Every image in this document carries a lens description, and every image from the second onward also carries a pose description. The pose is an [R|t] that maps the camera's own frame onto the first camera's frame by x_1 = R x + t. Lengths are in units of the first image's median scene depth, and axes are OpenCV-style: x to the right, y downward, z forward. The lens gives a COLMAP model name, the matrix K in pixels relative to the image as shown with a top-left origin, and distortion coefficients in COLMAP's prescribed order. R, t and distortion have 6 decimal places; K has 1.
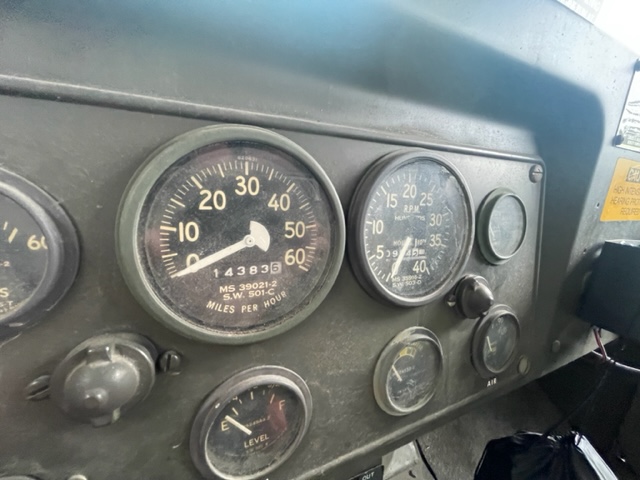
lens RADIAL K [[259.1, 0, 316.6], [0, 259.1, 239.4], [0, 0, 1]] dist [-0.001835, 0.000380]
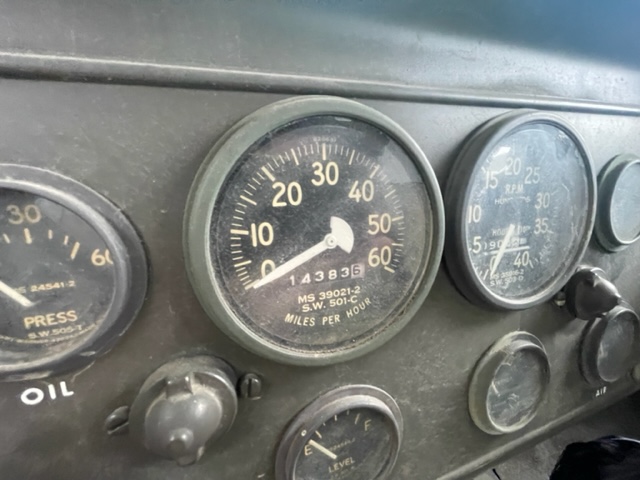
lens RADIAL K [[259.1, 0, 316.6], [0, 259.1, 239.4], [0, 0, 1]] dist [-0.001835, 0.000380]
pose [[0.992333, -0.043604, -0.115647, -0.199202], [0.049612, 0.997537, 0.049594, -0.040680], [0.113199, -0.054951, 0.992052, 0.171695]]
